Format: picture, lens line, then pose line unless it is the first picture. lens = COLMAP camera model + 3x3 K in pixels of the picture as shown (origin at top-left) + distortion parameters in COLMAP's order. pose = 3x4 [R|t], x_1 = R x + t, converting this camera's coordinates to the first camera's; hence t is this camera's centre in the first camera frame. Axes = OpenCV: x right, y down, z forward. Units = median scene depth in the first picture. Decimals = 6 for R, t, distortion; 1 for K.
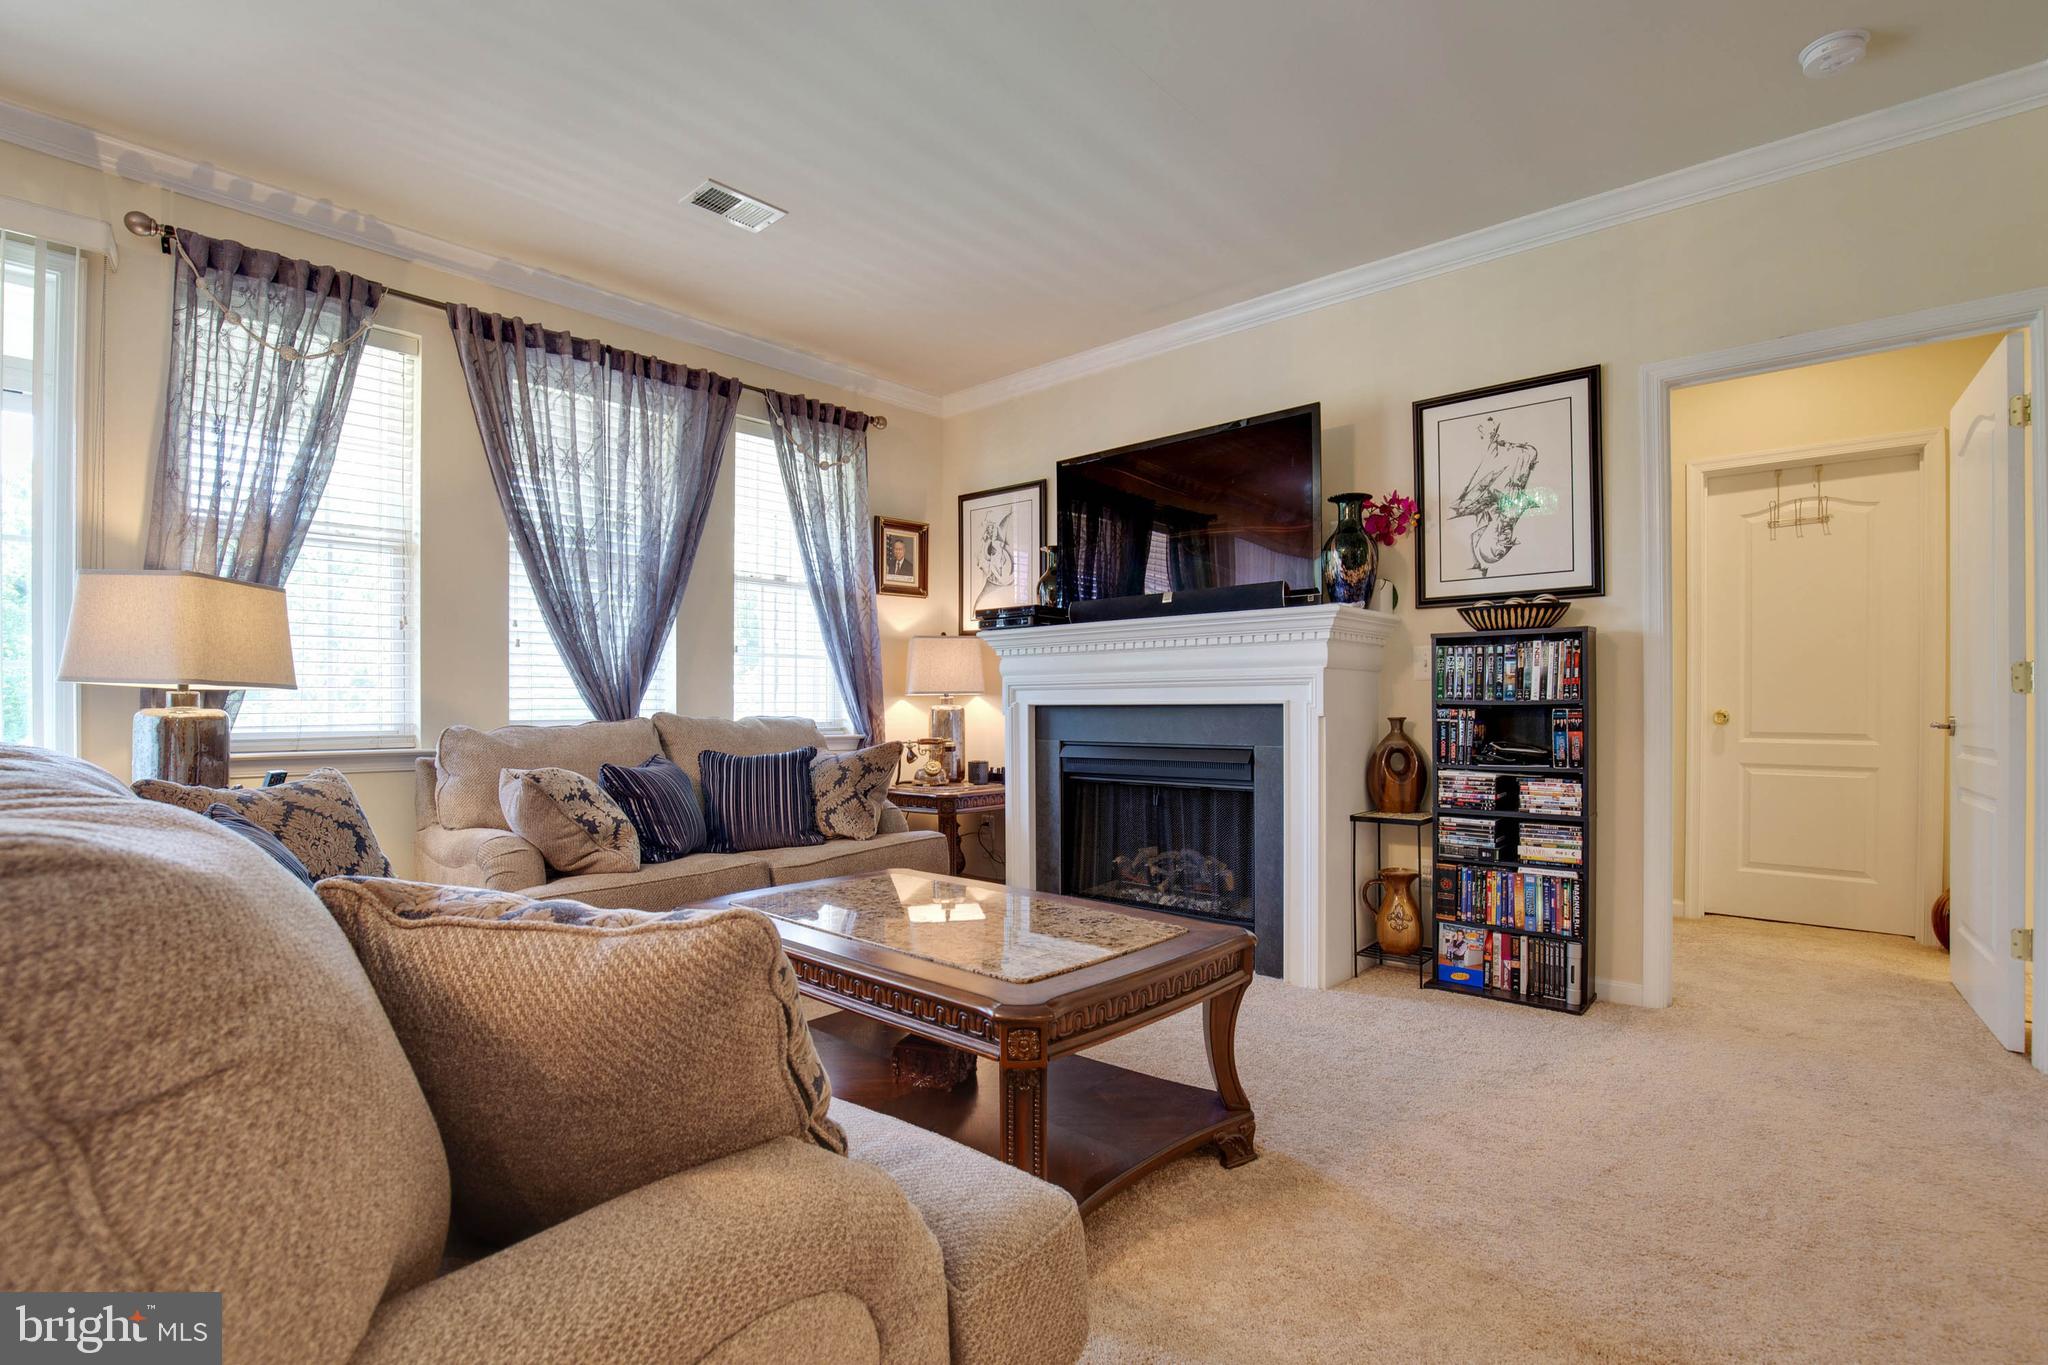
lens RADIAL K [[971.6, 0, 997.0], [0, 971.6, 670.3], [0, 0, 1]] dist [-0.022988, 0.000513]
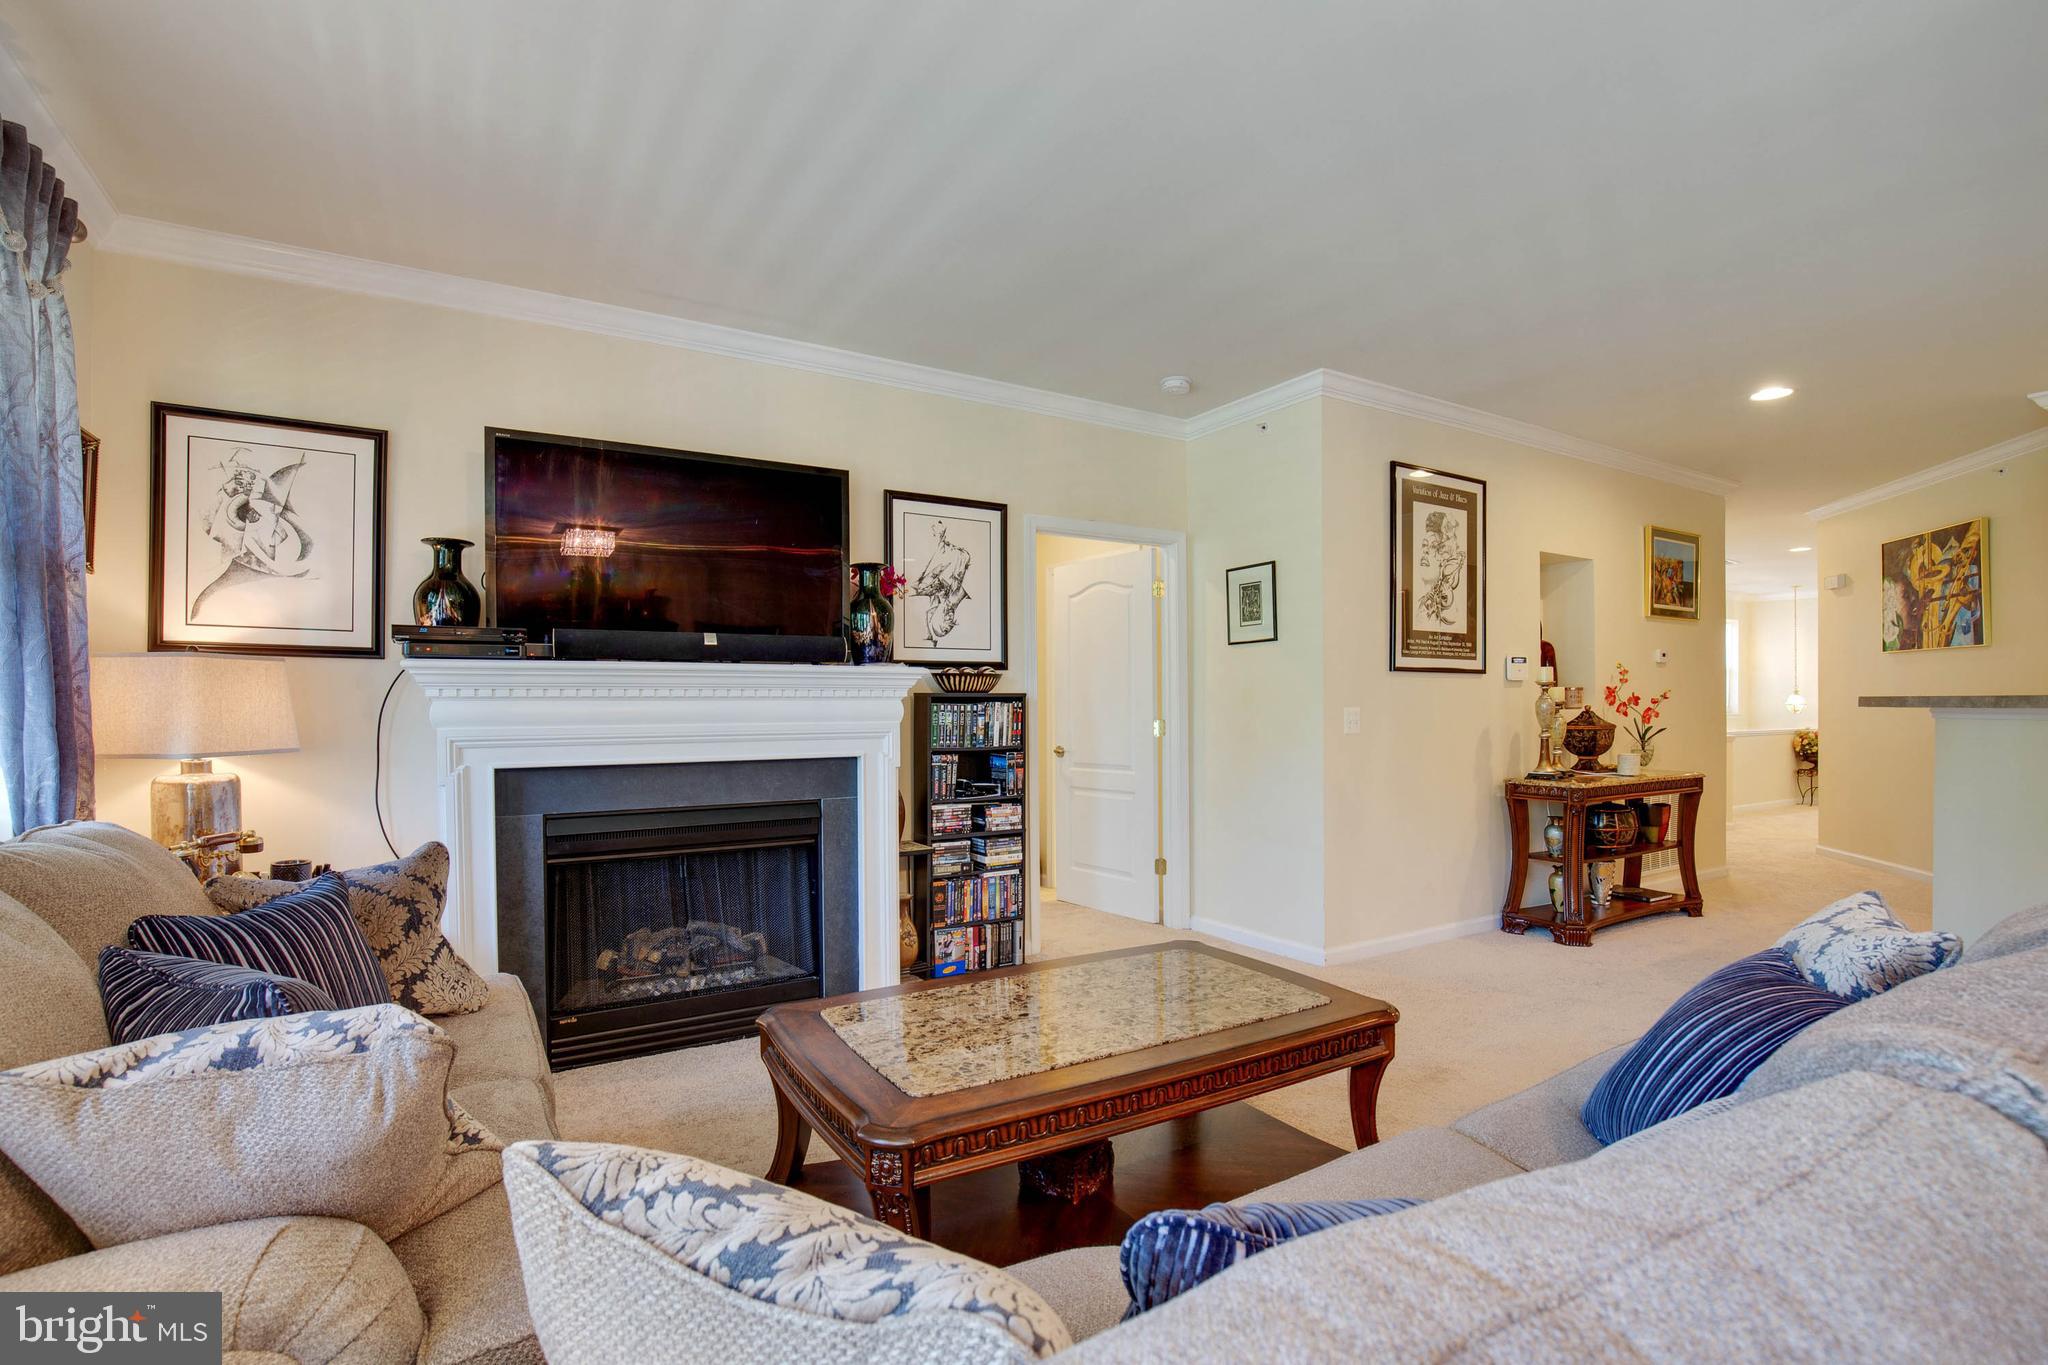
lens RADIAL K [[971.6, 0, 997.0], [0, 971.6, 670.3], [0, 0, 1]] dist [-0.022988, 0.000513]
pose [[0.275345, 0.033369, 0.960766, -0.719759], [-0.030876, 0.999189, -0.025854, -0.038598], [-0.960849, -0.022546, 0.276152, 0.605337]]
